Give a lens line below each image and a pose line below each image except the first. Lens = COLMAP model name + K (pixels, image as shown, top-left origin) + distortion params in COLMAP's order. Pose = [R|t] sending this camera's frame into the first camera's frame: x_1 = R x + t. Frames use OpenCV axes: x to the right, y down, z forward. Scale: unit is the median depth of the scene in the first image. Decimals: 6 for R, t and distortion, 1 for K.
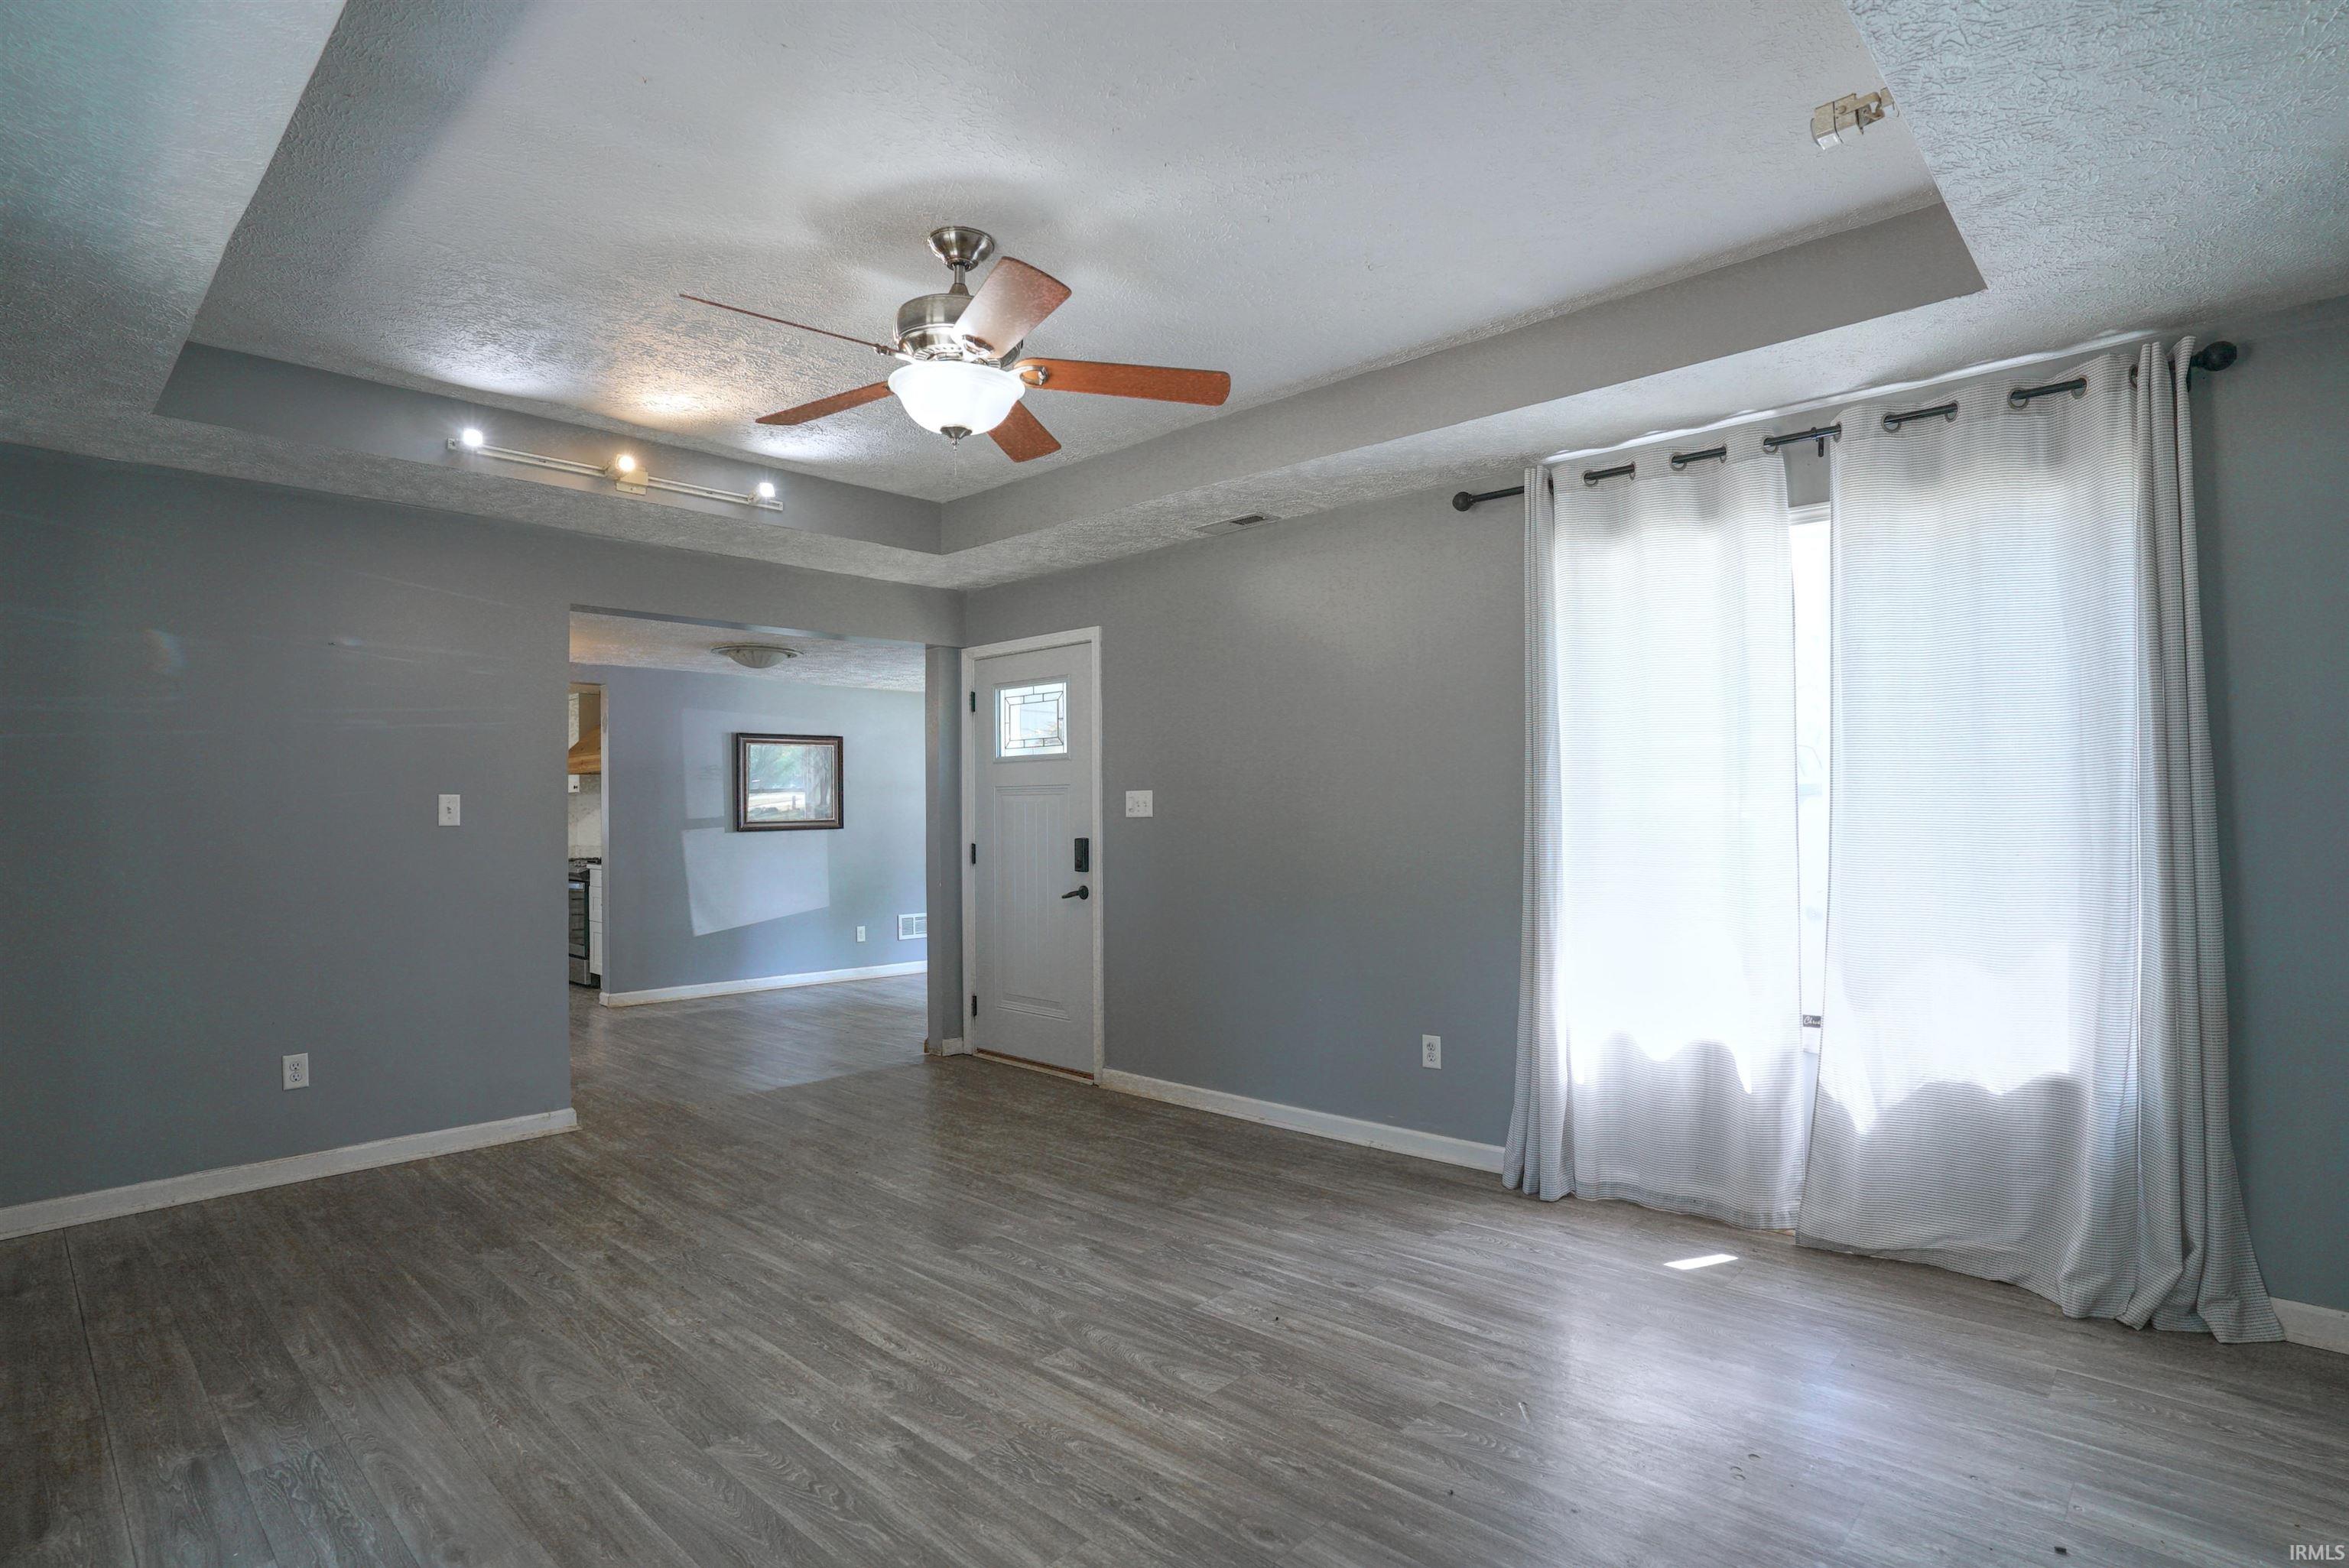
lens RADIAL K [[1174.3, 0, 1176.2], [0, 1174.3, 801.1], [0, 0, 1]] dist [-0.089372, 0.044232]
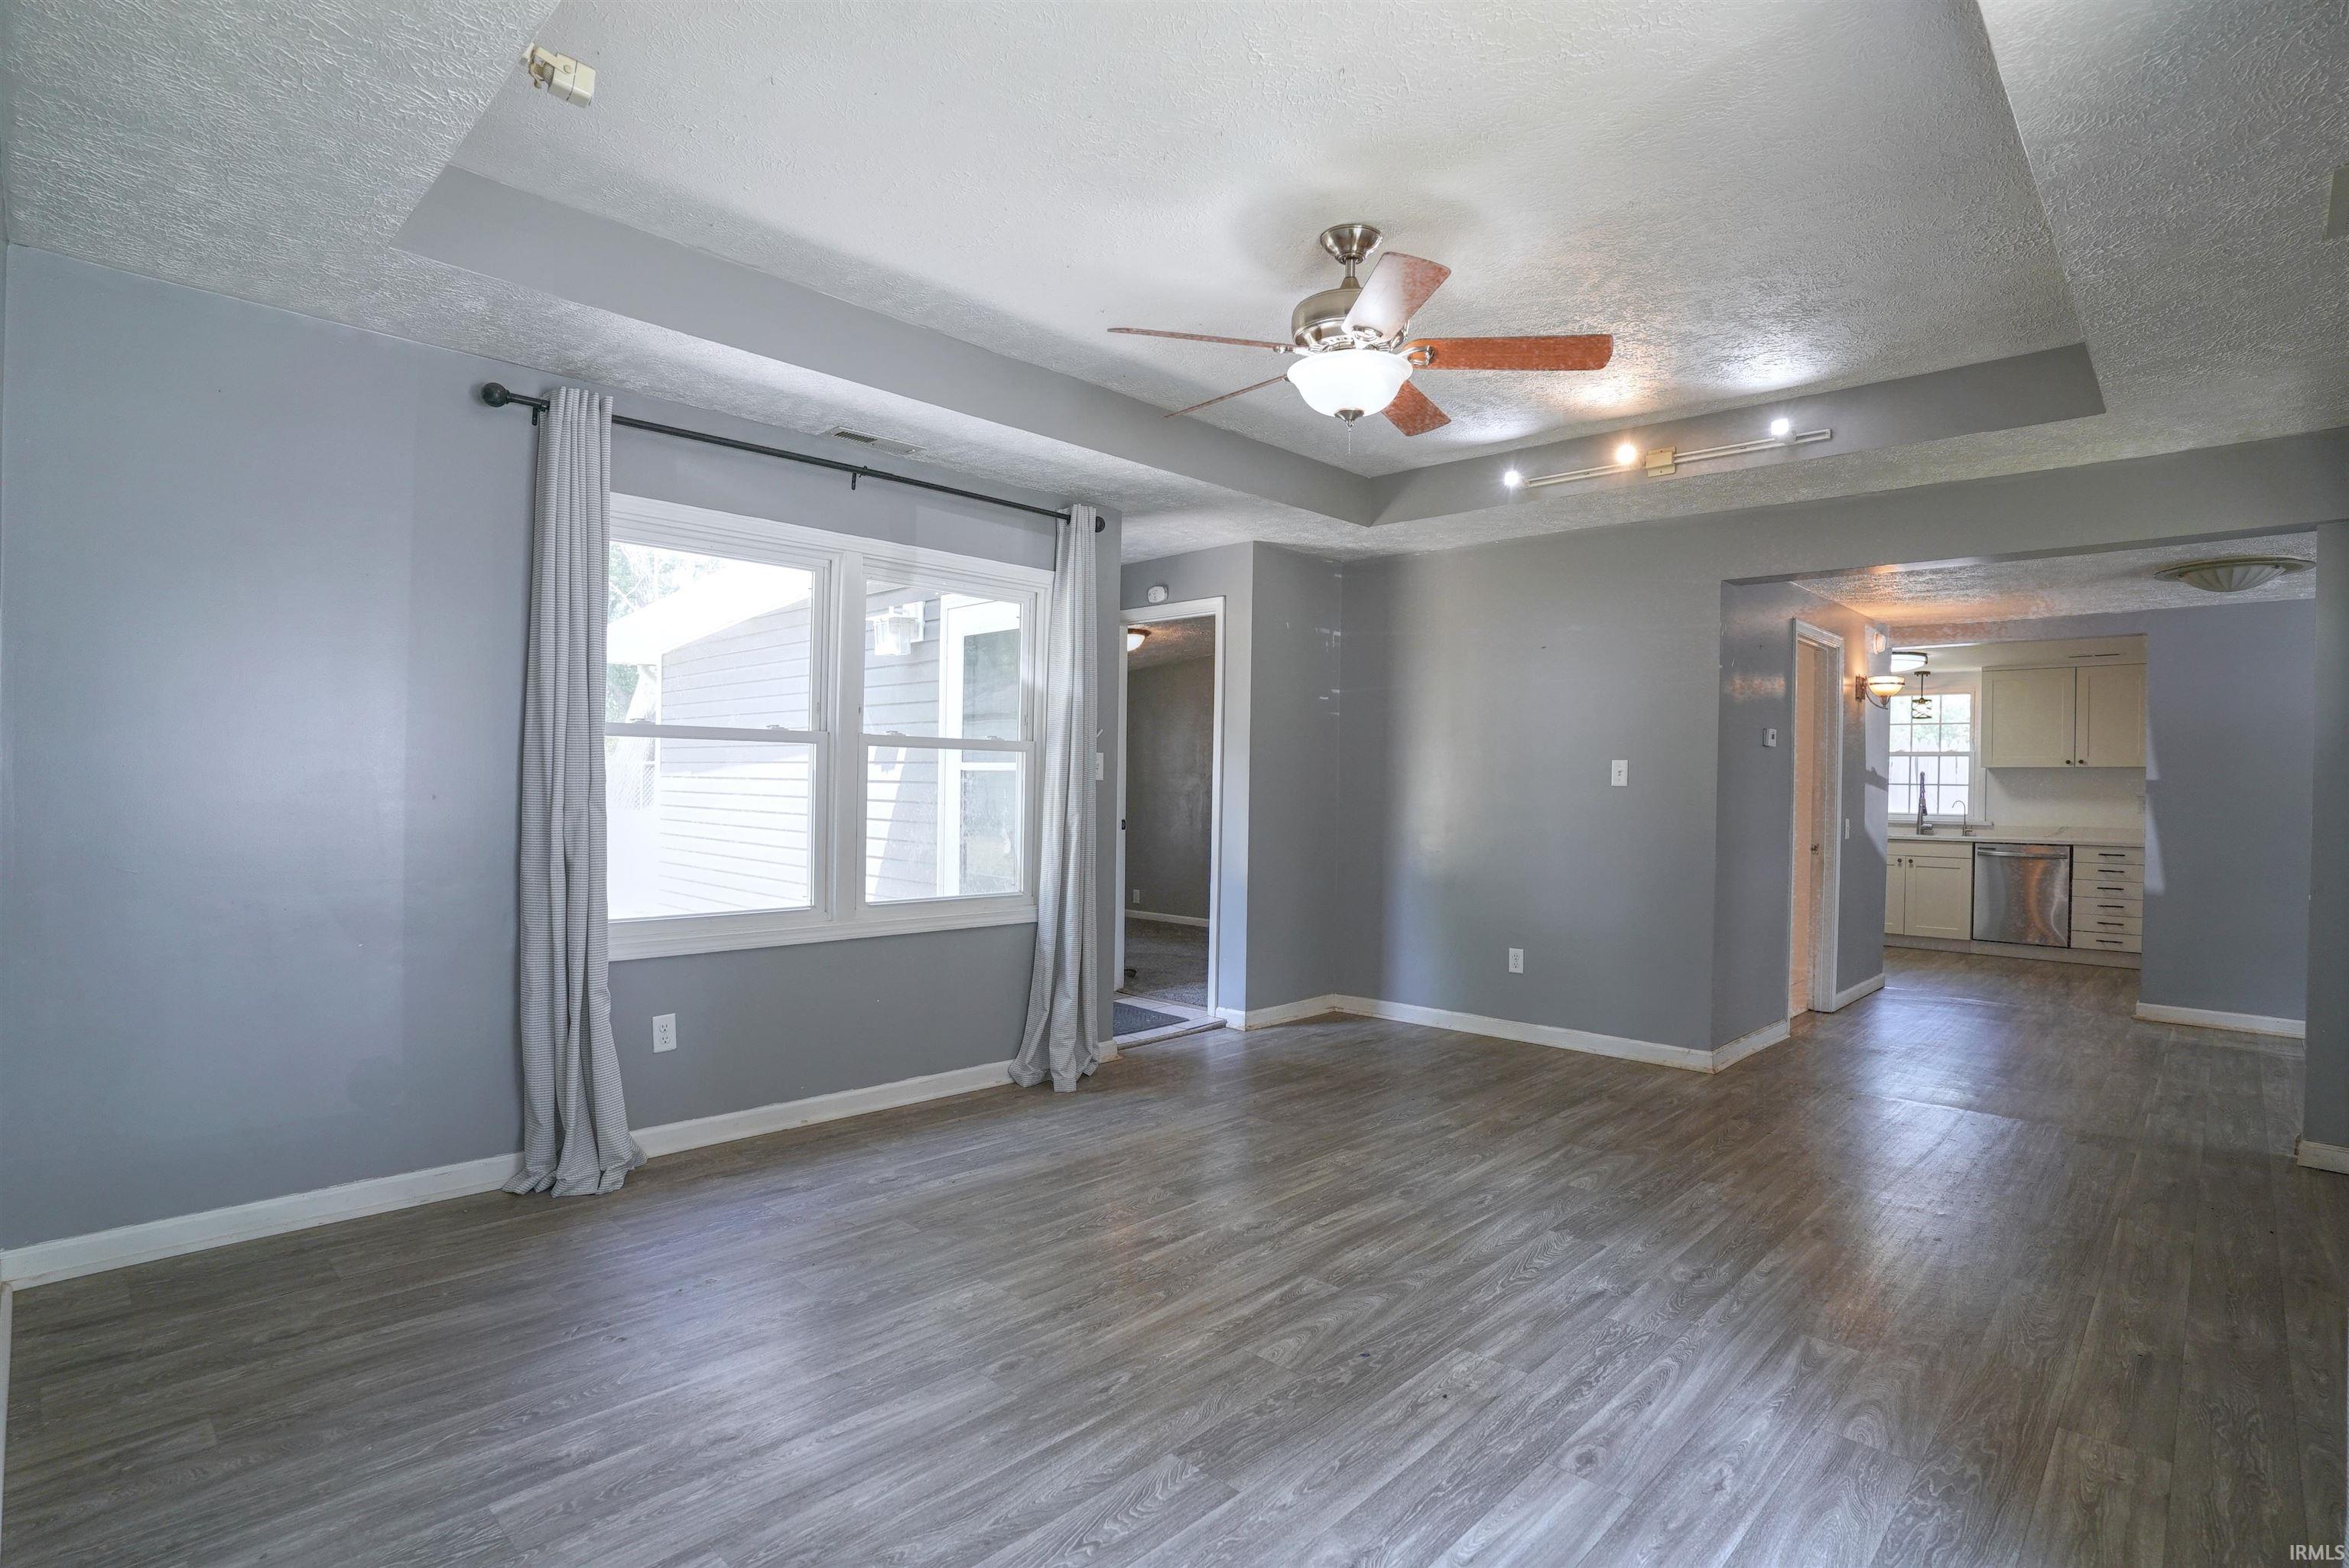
lens RADIAL K [[1151.4, 0, 1170.5], [0, 1151.4, 793.4], [0, 0, 1]] dist [-0.087803, 0.042152]
pose [[-0.013524, 0.014659, -0.999801, 0.873587], [-0.007999, 0.999859, 0.014768, 0.023638], [0.999877, 0.008197, -0.013405, 0.834746]]
